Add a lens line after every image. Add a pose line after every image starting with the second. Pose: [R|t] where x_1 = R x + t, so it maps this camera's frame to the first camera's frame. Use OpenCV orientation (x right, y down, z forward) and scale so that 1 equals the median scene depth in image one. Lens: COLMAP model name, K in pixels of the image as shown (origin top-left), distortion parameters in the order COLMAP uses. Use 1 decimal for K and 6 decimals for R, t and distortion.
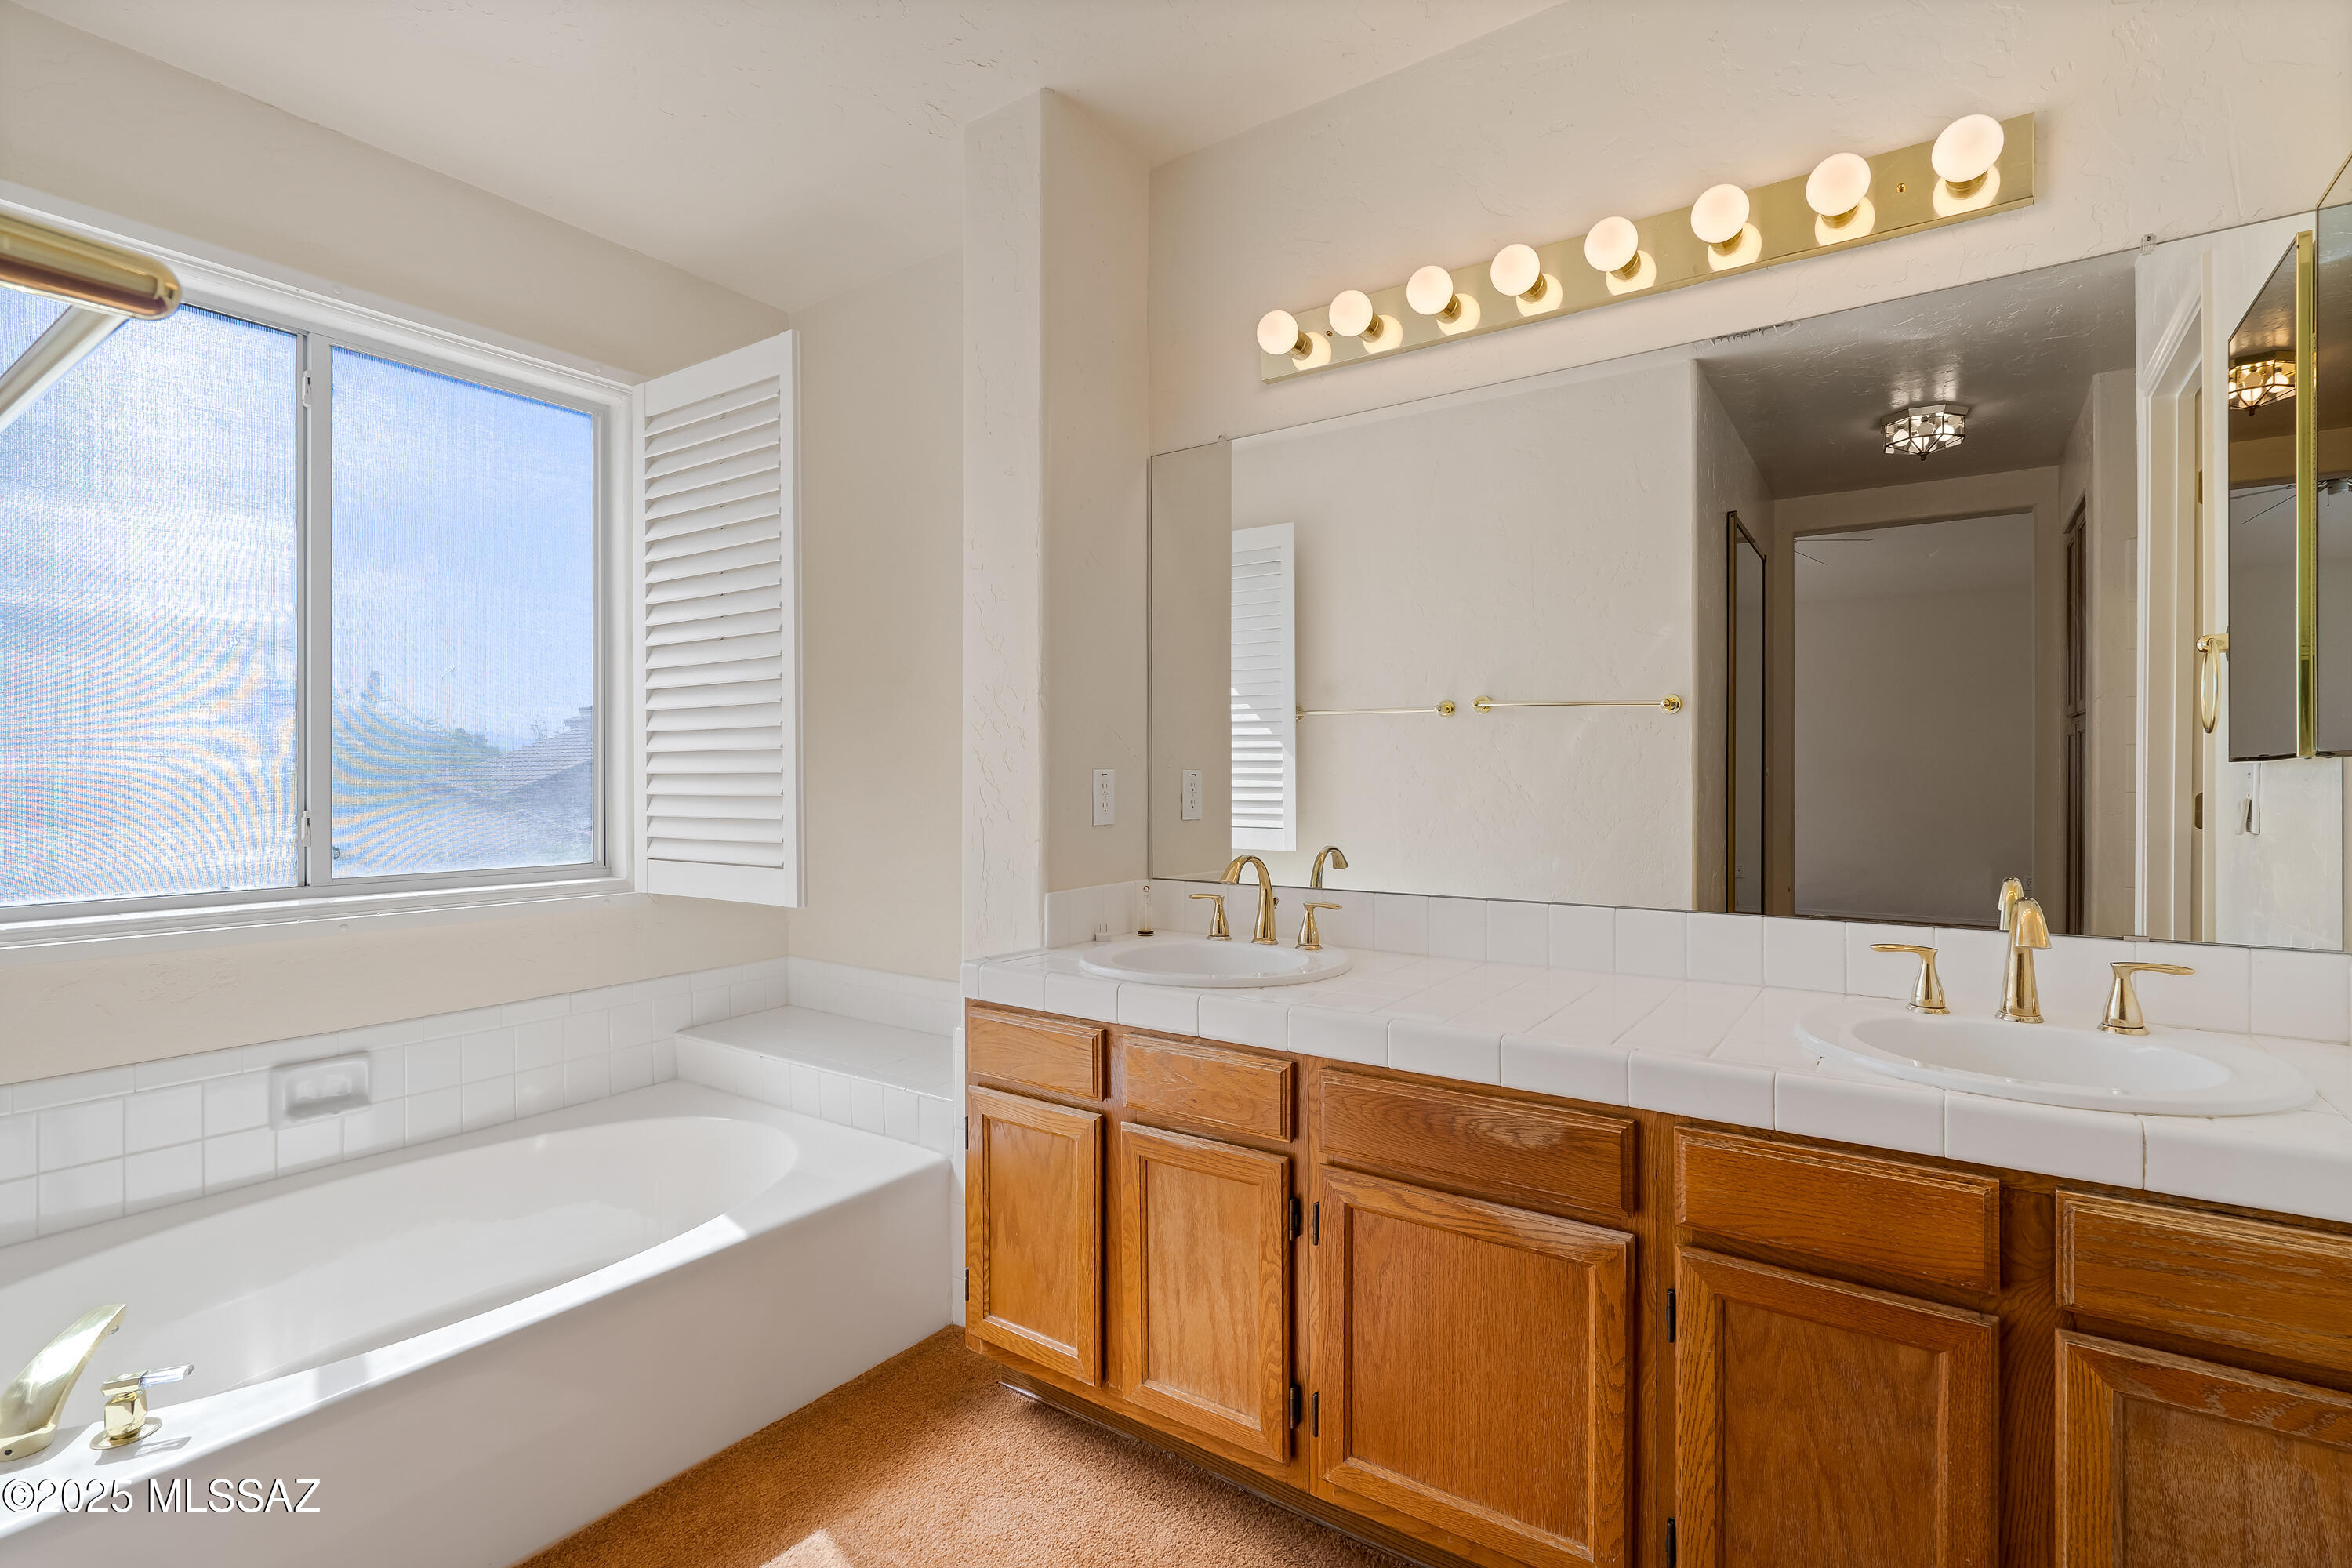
lens RADIAL K [[1103.0, 0, 1175.2], [0, 1103.0, 771.9], [0, 0, 1]] dist [-0.015327, 0.009386]
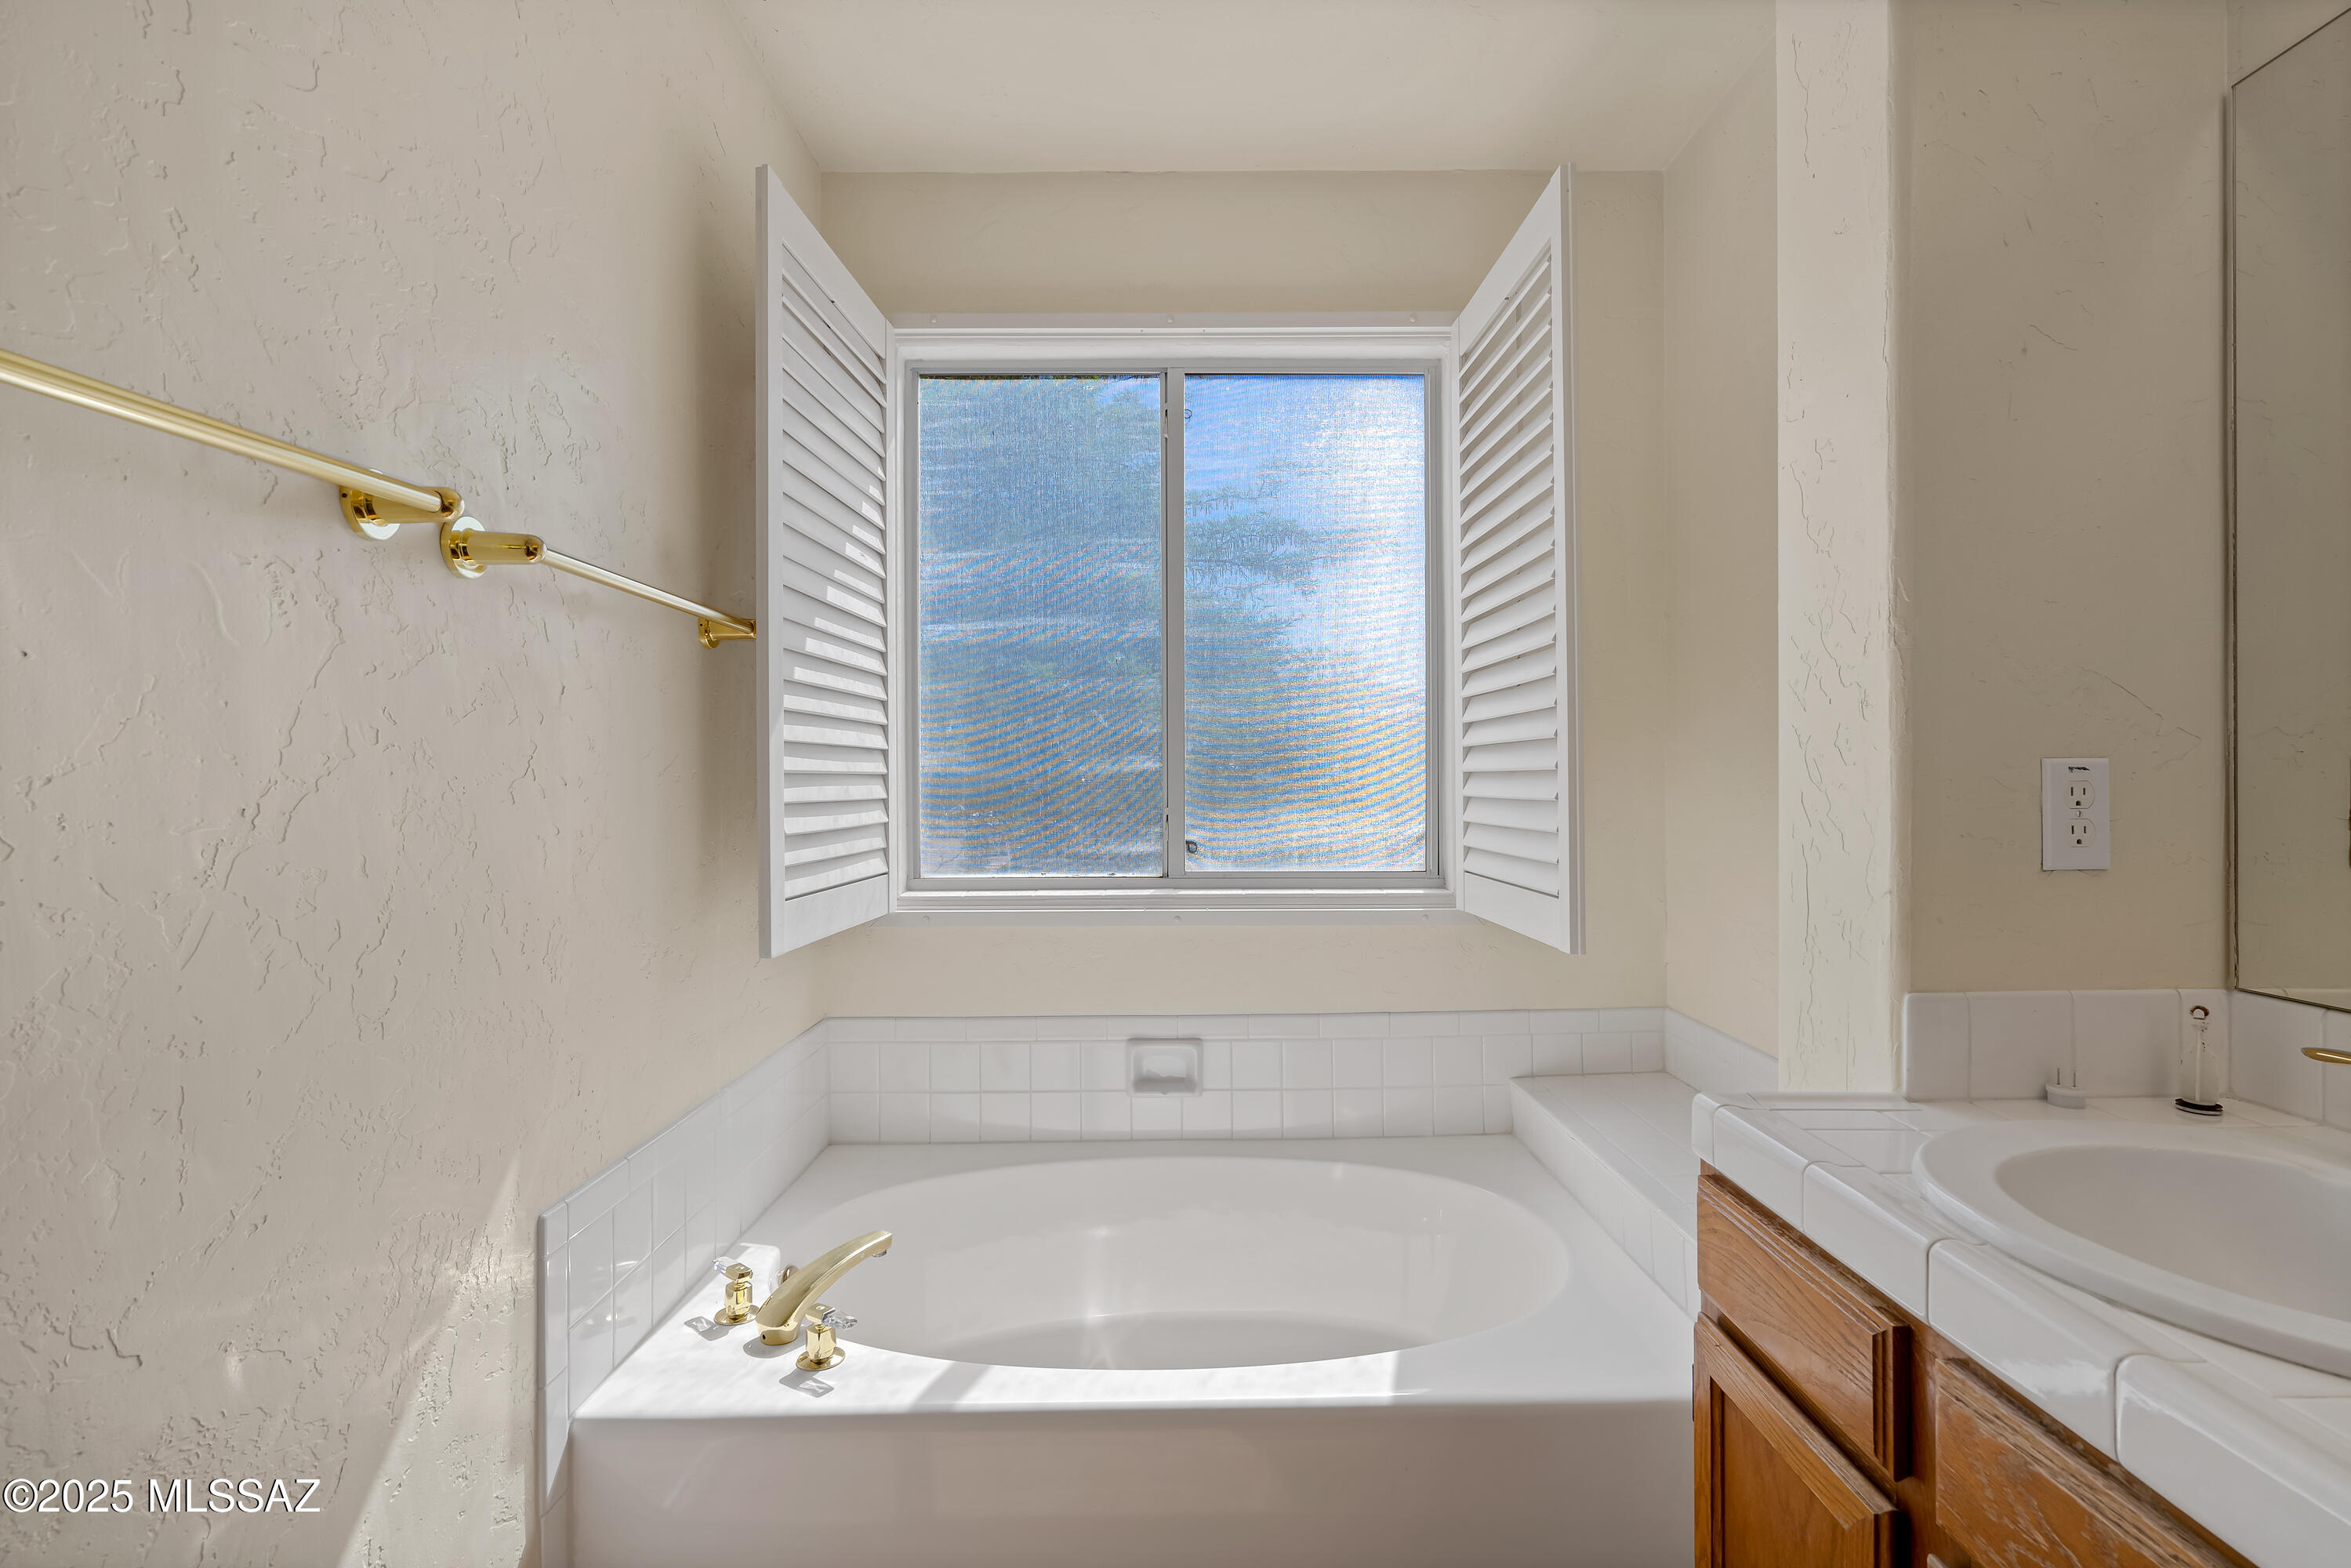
lens RADIAL K [[1093.8, 0, 1175.2], [0, 1093.8, 787.9], [0, 0, 1]] dist [-0.010999, 0.001202]
pose [[0.575489, 0.005530, -0.817791, 0.098611], [0.008234, 0.999887, 0.012555, 0.001696], [0.817768, -0.013959, 0.575379, 0.378685]]
